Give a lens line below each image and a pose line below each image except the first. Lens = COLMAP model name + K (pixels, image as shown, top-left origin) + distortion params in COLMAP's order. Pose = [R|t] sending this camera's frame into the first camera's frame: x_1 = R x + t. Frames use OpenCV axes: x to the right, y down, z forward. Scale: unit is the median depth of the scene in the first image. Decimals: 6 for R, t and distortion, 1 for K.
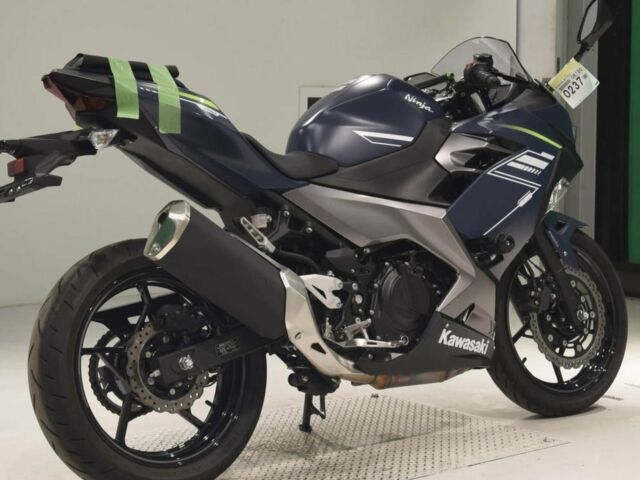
lens RADIAL K [[1287.6, 0, 320.0], [0, 1287.6, 240.0], [0, 0, 1]] dist [-0.075802, -0.036779]
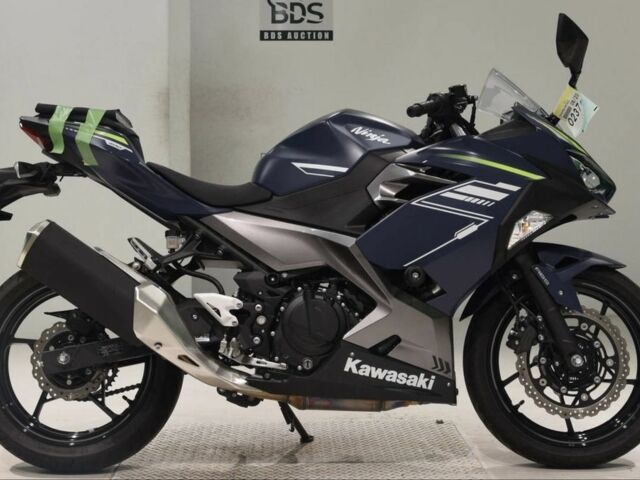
lens RADIAL K [[991.4, 0, 298.0], [0, 991.4, 200.0], [0, 0, 1]] dist [-0.114750, 0.031172]
pose [[0.789072, 0.002335, -0.614297, 0.529727], [-0.049579, 0.996973, -0.059895, -0.004940], [0.612297, 0.077718, 0.786799, 0.354841]]
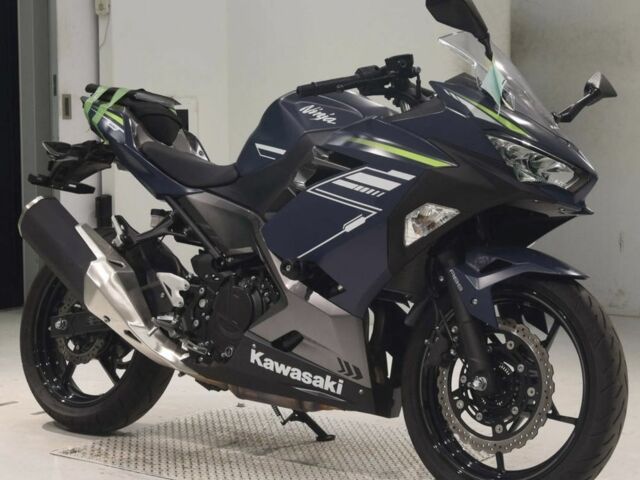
lens RADIAL K [[1287.6, 0, 320.0], [0, 1287.6, 240.0], [0, 0, 1]] dist [-0.075802, -0.036779]
pose [[0.258923, 0.078973, -0.962664, 1.018088], [-0.084066, 0.994712, 0.058992, -0.072279], [0.962233, 0.065653, 0.264193, 0.776393]]
